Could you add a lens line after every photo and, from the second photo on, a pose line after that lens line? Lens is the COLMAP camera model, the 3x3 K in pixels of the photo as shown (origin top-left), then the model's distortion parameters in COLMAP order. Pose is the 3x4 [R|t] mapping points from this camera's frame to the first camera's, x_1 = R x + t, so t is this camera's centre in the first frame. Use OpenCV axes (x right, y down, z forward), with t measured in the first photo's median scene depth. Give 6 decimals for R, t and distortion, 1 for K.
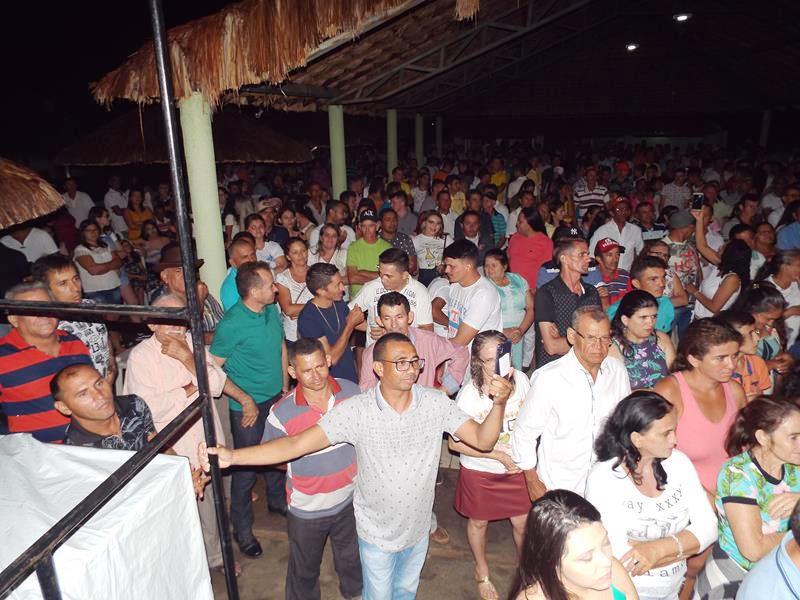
lens RADIAL K [[594.1, 0, 401.0], [0, 594.1, 306.1], [0, 0, 1]] dist [-0.004476, -0.001808]
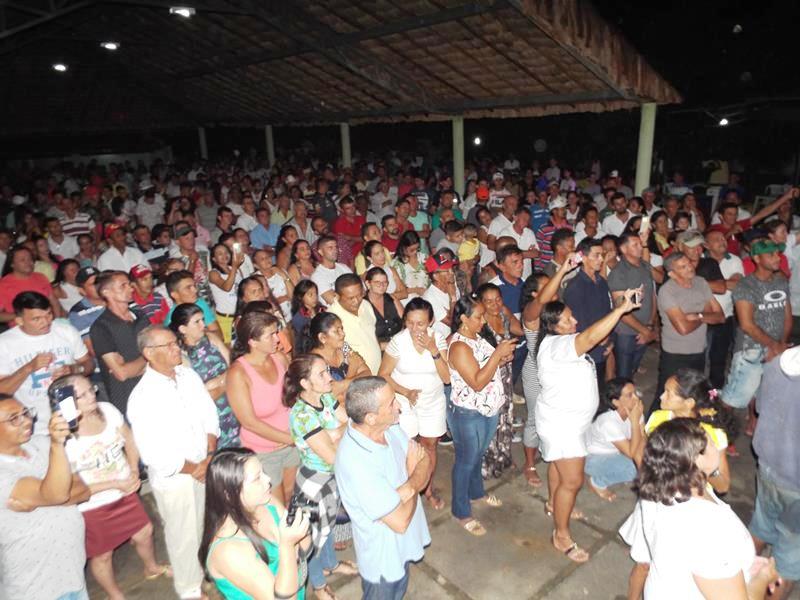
lens RADIAL K [[594.1, 0, 406.1], [0, 594.1, 298.7], [0, 0, 1]] dist [-0.004476, -0.001808]
pose [[0.644582, -0.228454, 0.729605, -0.144102], [0.249187, 0.964977, 0.082004, -0.019806], [-0.722786, 0.128950, 0.678935, -0.105275]]
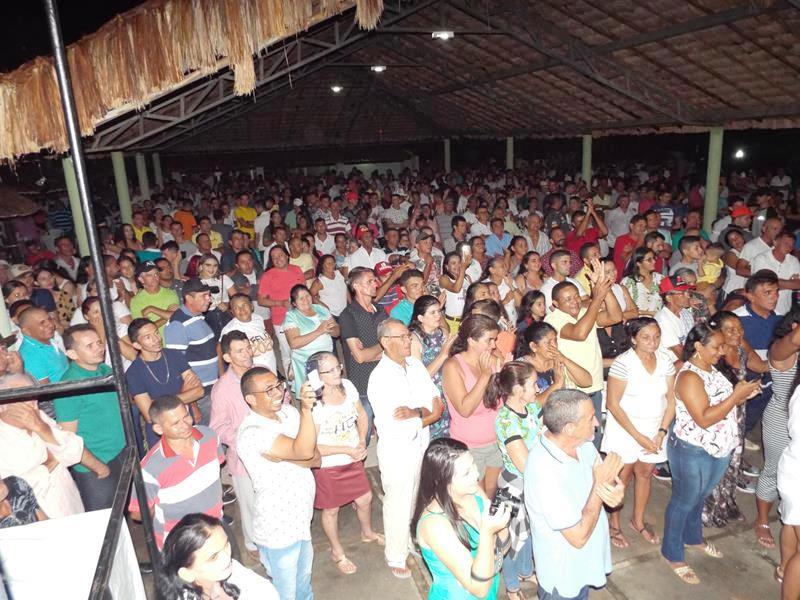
lens RADIAL K [[594.1, 0, 401.1], [0, 594.1, 304.4], [0, 0, 1]] dist [-0.004476, -0.001808]
pose [[0.888435, -0.144235, 0.435753, -0.178035], [0.162463, 0.986704, -0.004637, -0.018284], [-0.429290, 0.074914, 0.900055, -0.149089]]
